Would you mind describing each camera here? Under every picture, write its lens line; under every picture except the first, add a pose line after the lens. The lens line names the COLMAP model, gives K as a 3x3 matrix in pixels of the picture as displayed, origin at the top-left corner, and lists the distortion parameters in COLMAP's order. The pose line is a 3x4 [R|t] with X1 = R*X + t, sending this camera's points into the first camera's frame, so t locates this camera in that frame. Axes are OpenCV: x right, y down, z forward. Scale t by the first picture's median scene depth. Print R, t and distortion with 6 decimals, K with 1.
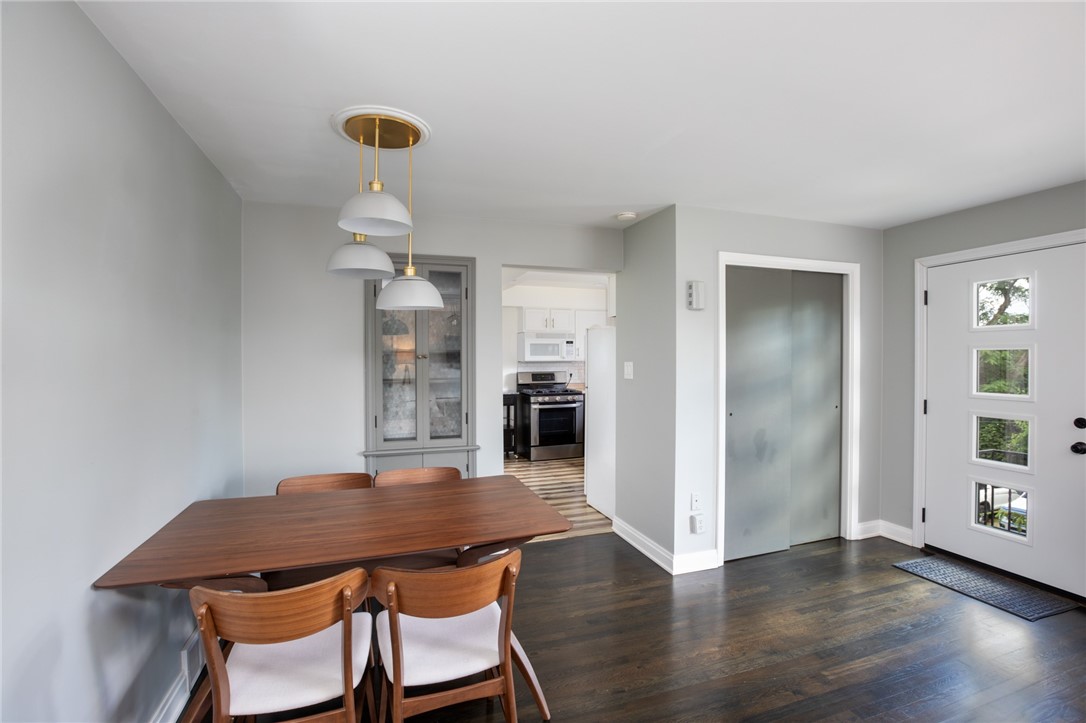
lens RADIAL K [[497.7, 0, 542.8], [0, 497.7, 361.4], [0, 0, 1]] dist [-0.039279, -0.000395]
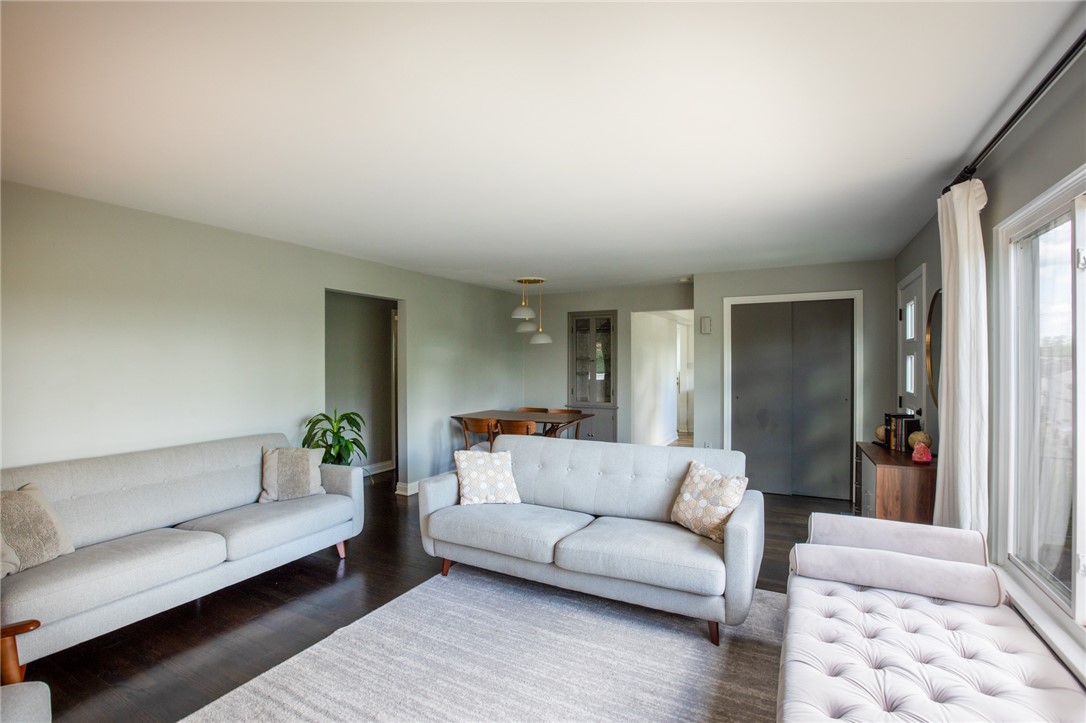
lens RADIAL K [[497.7, 0, 543.3], [0, 497.7, 360.9], [0, 0, 1]] dist [-0.039279, -0.000395]
pose [[0.686539, 0.003447, -0.727085, 1.024937], [-0.003718, 0.999992, 0.001229, -0.010452], [0.727083, 0.001860, 0.686547, -0.511887]]
